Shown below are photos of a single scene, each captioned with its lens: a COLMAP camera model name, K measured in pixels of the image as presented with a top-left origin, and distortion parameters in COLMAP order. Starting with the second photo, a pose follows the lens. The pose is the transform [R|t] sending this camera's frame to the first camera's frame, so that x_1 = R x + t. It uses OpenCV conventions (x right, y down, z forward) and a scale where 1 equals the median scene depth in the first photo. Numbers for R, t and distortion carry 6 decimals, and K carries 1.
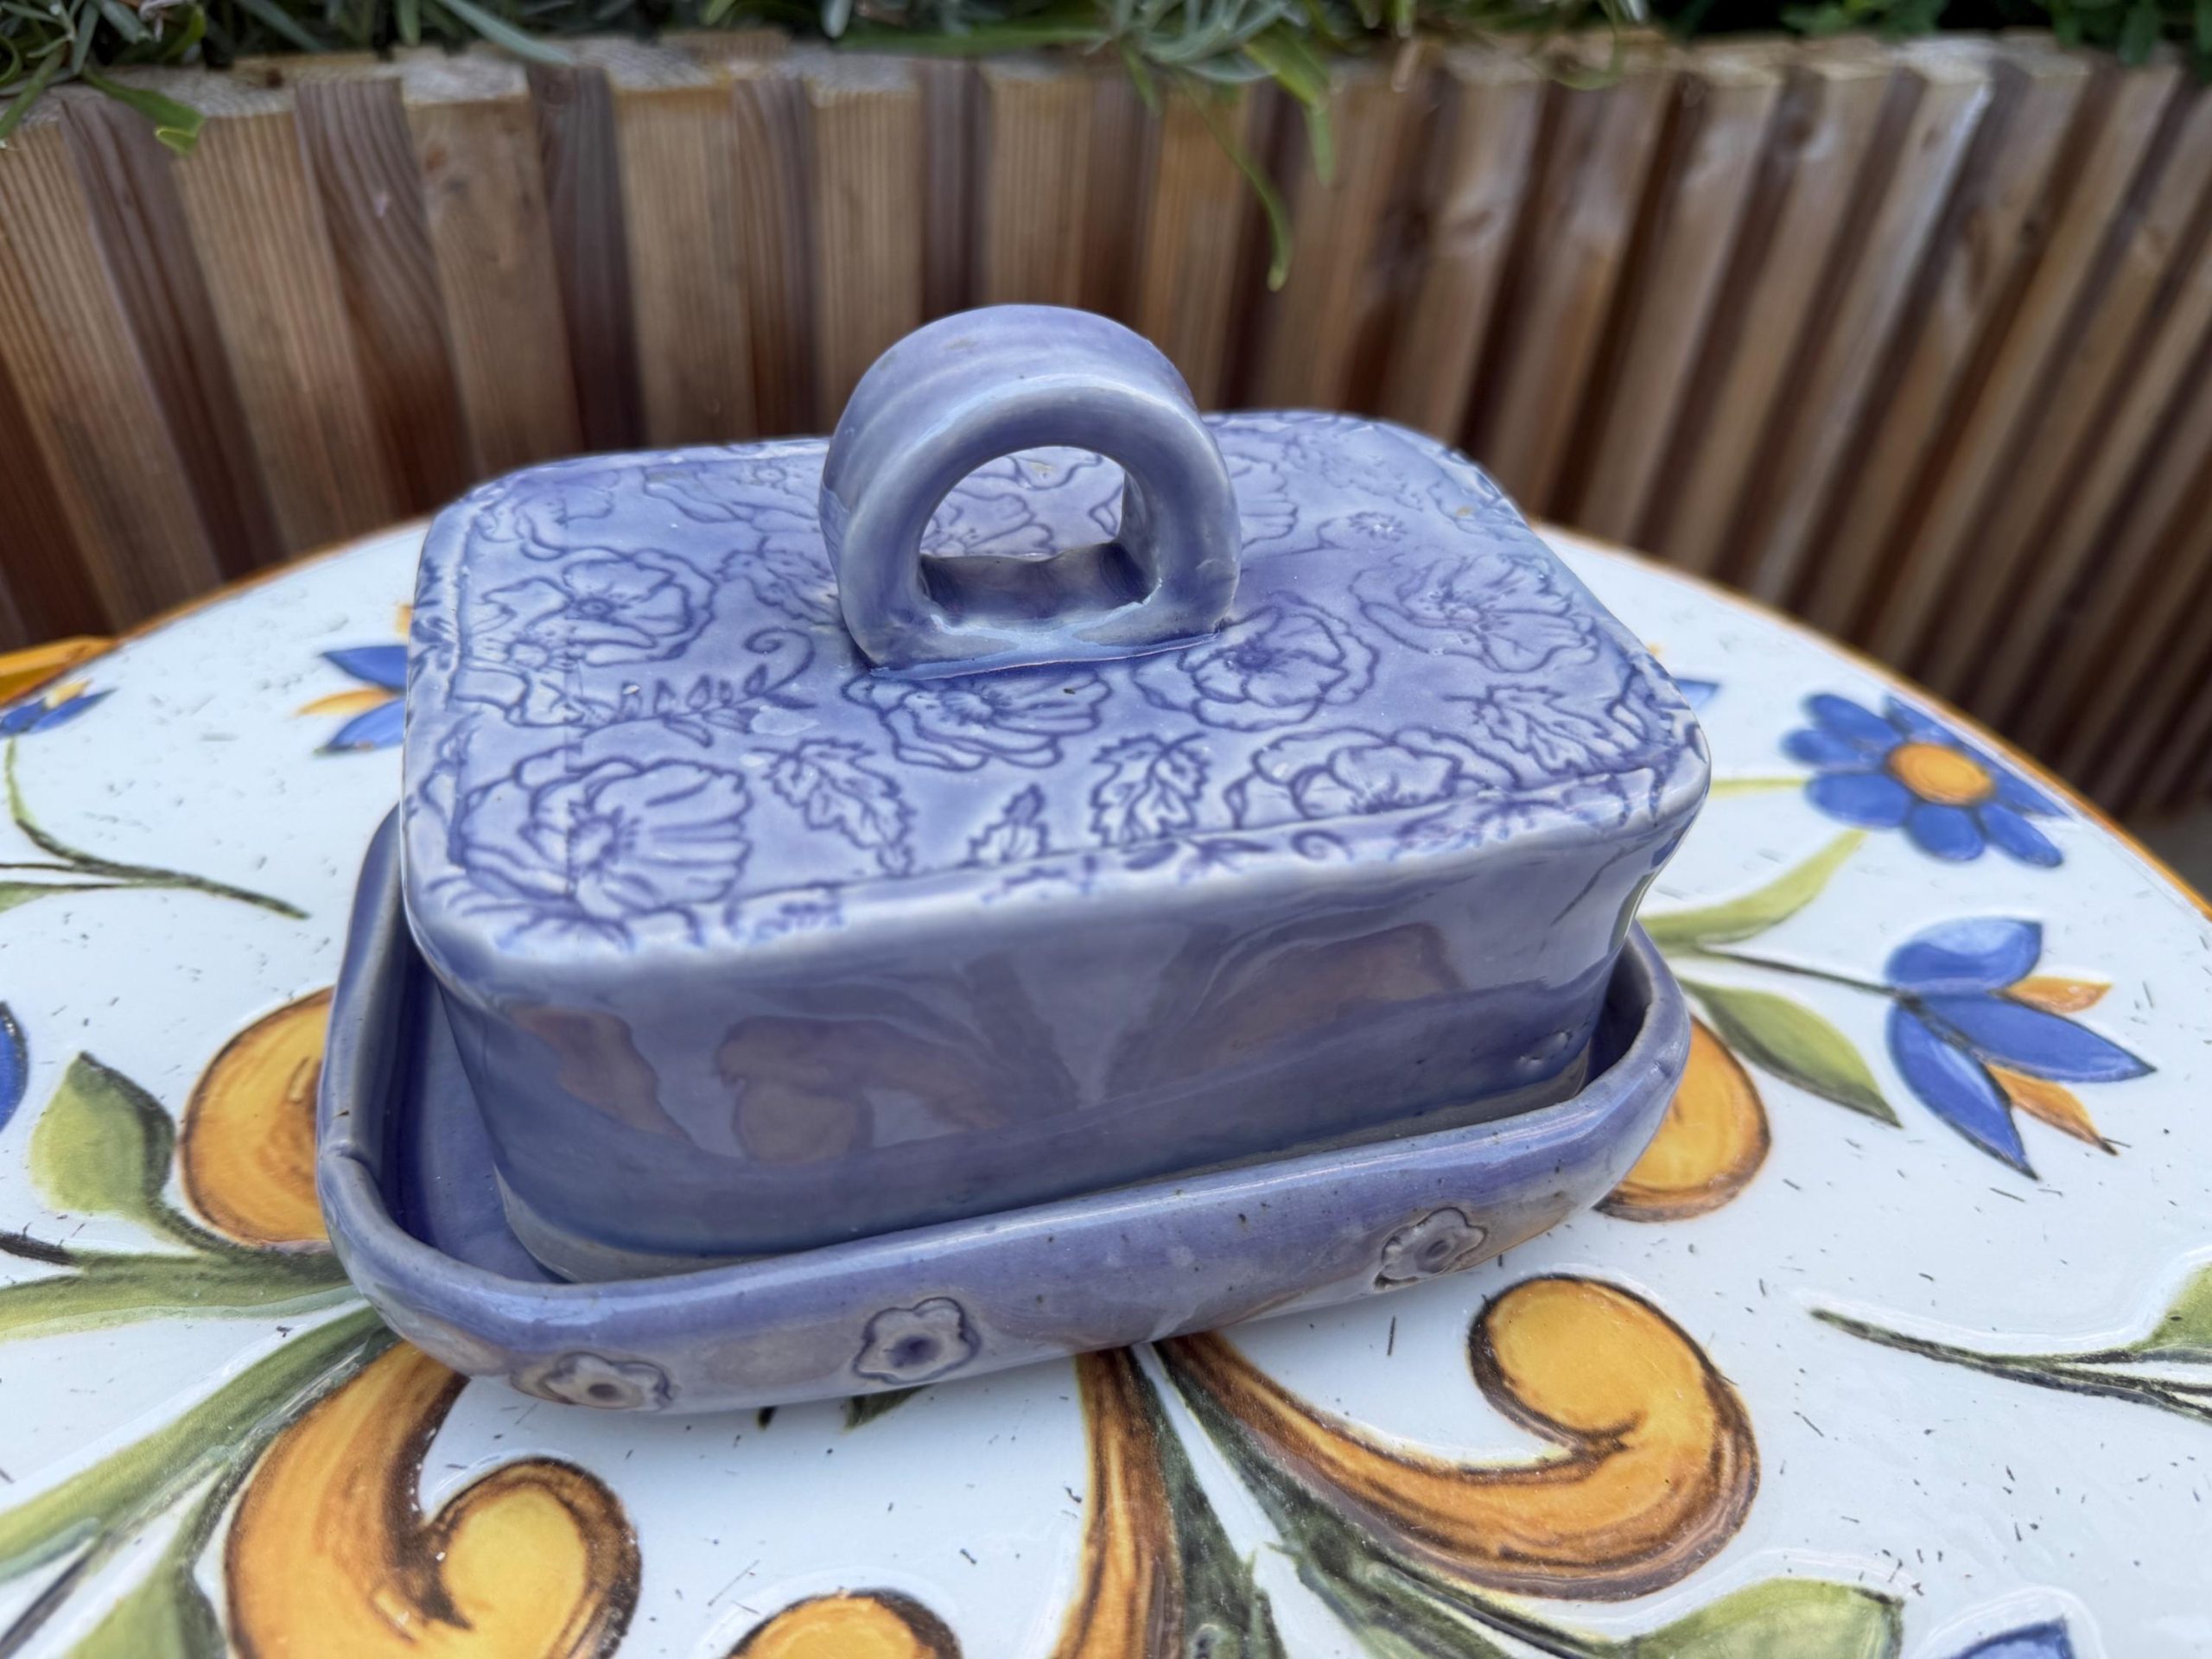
lens RADIAL K [[1661.0, 0, 1118.1], [0, 1661.0, 830.7], [0, 0, 1]] dist [0.045255, -0.124529]
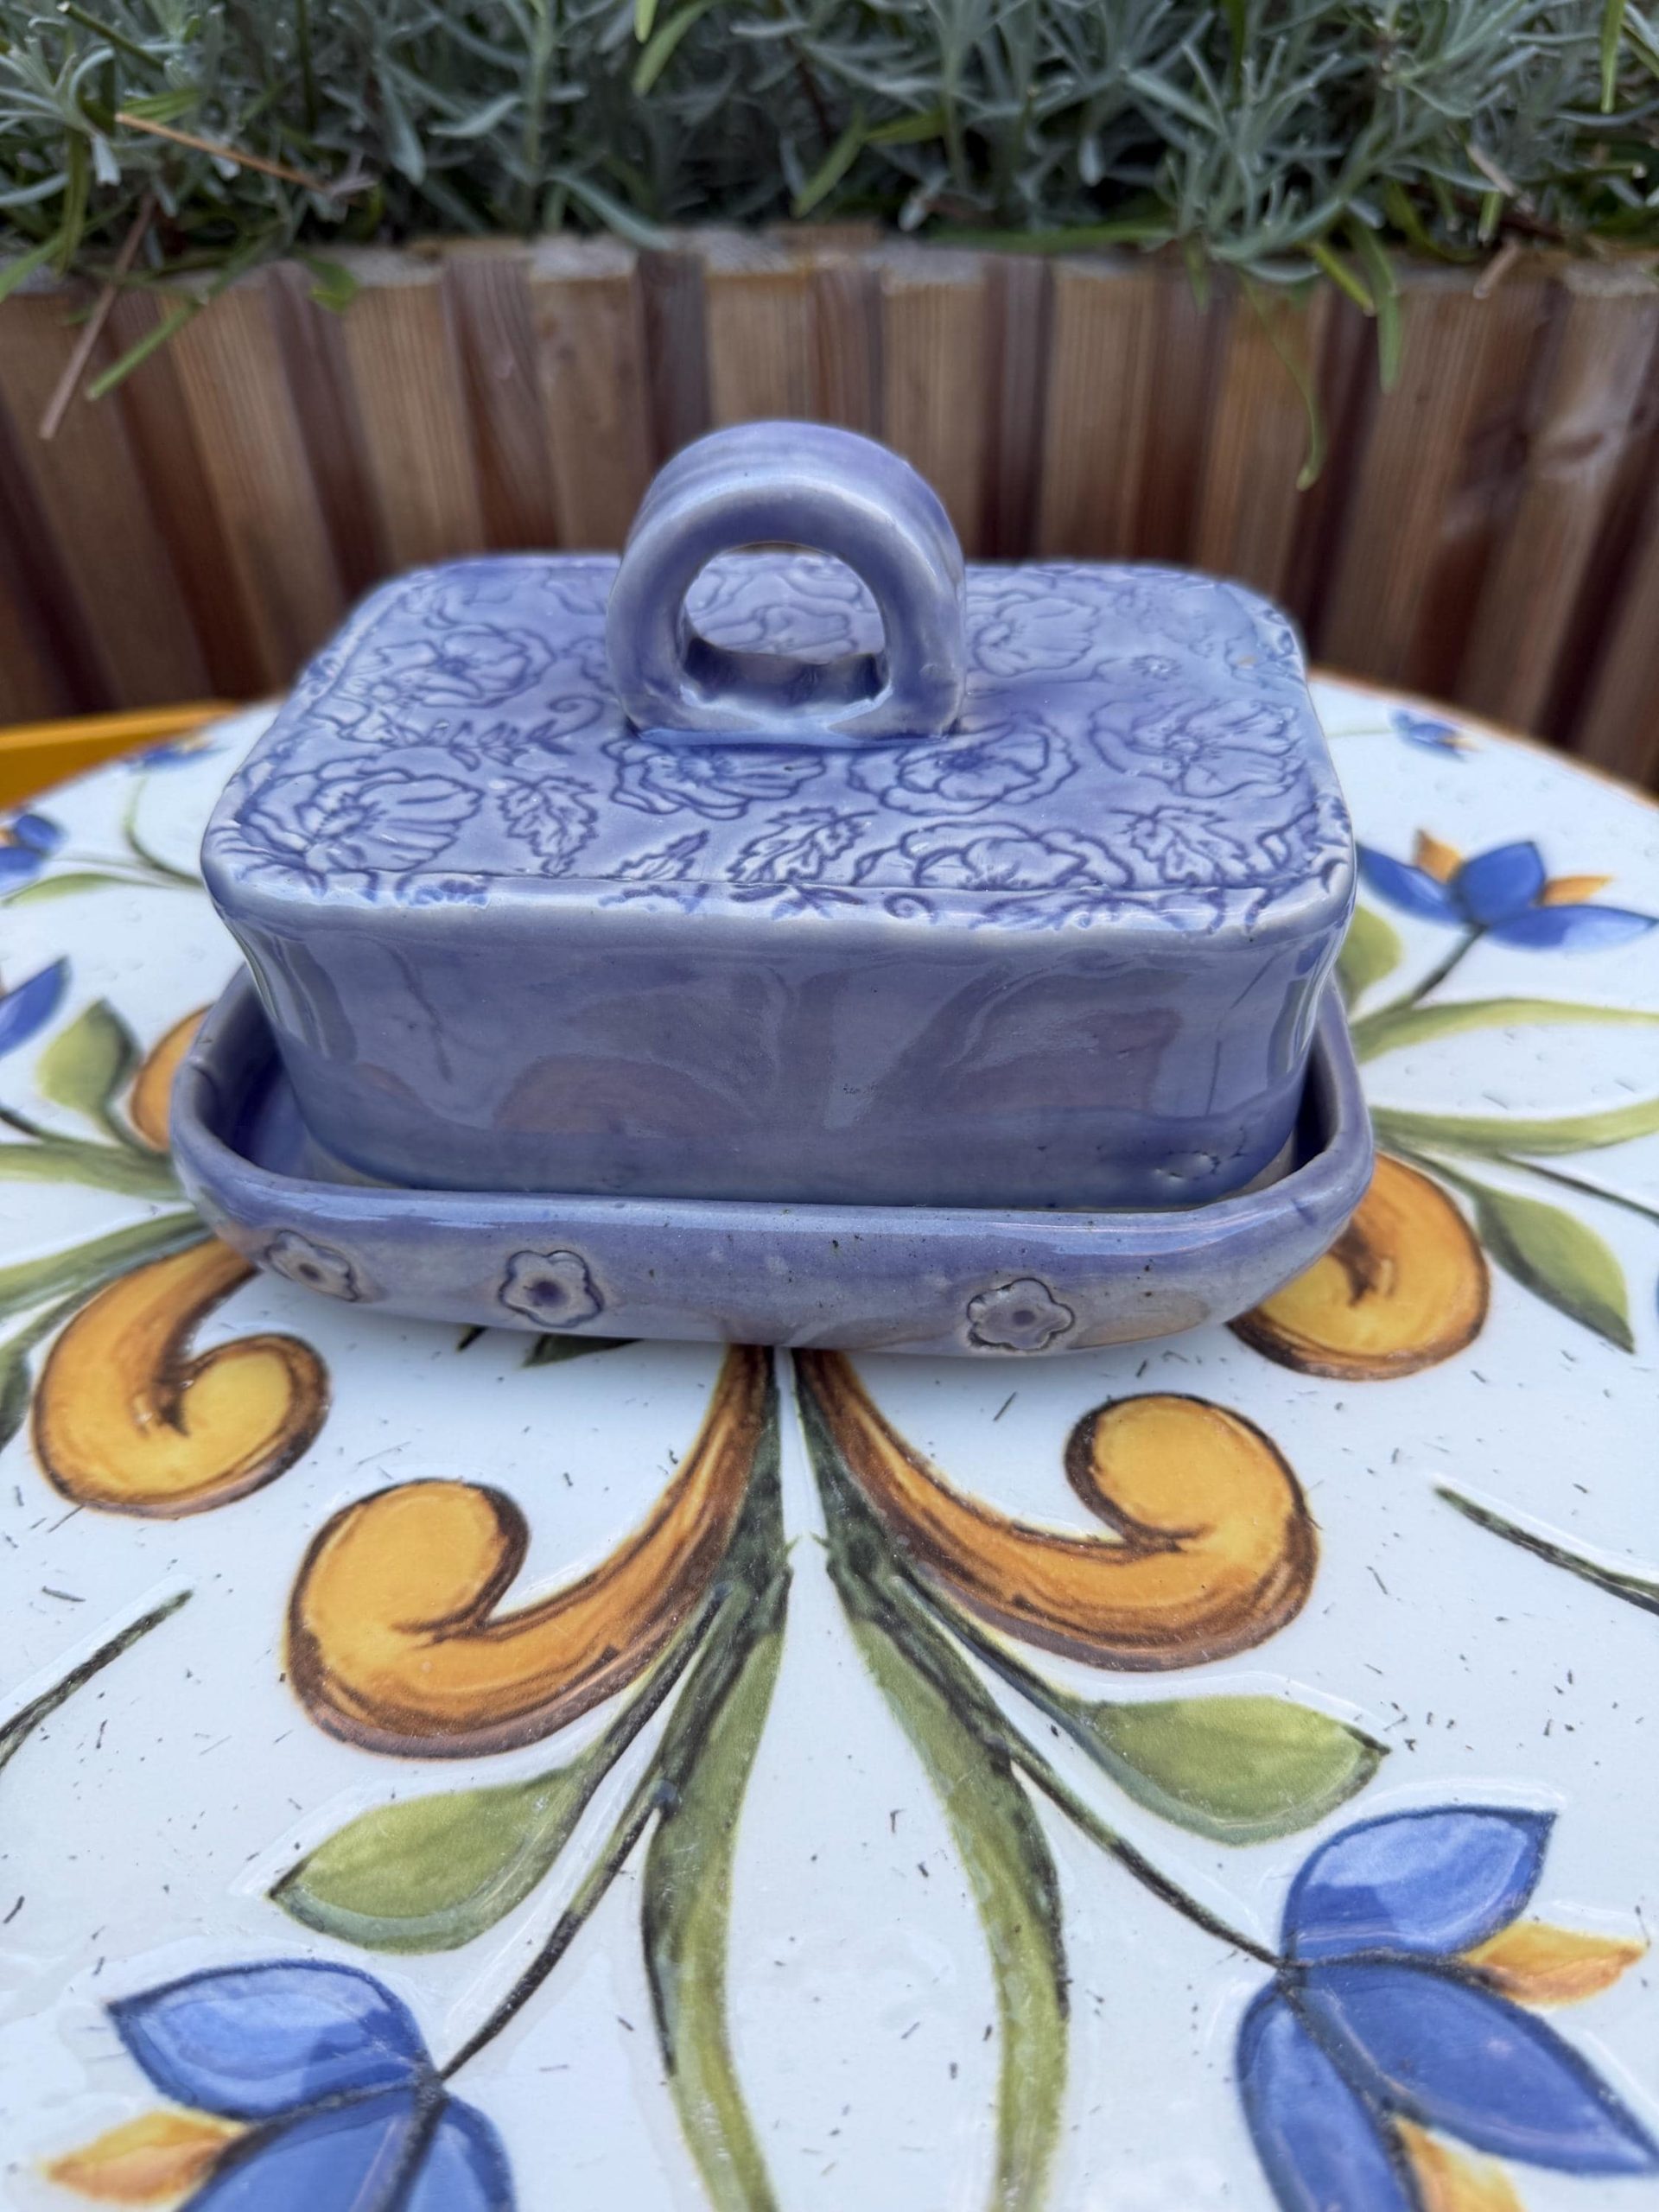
lens RADIAL K [[1661.0, 0, 839.6], [0, 1661.0, 1103.5], [0, 0, 1]] dist [0.045255, -0.124529]
pose [[0.936462, 0.165365, -0.309343, 0.400715], [-0.161970, 0.986109, 0.036818, 0.095730], [0.311134, 0.015626, 0.950238, -0.062718]]
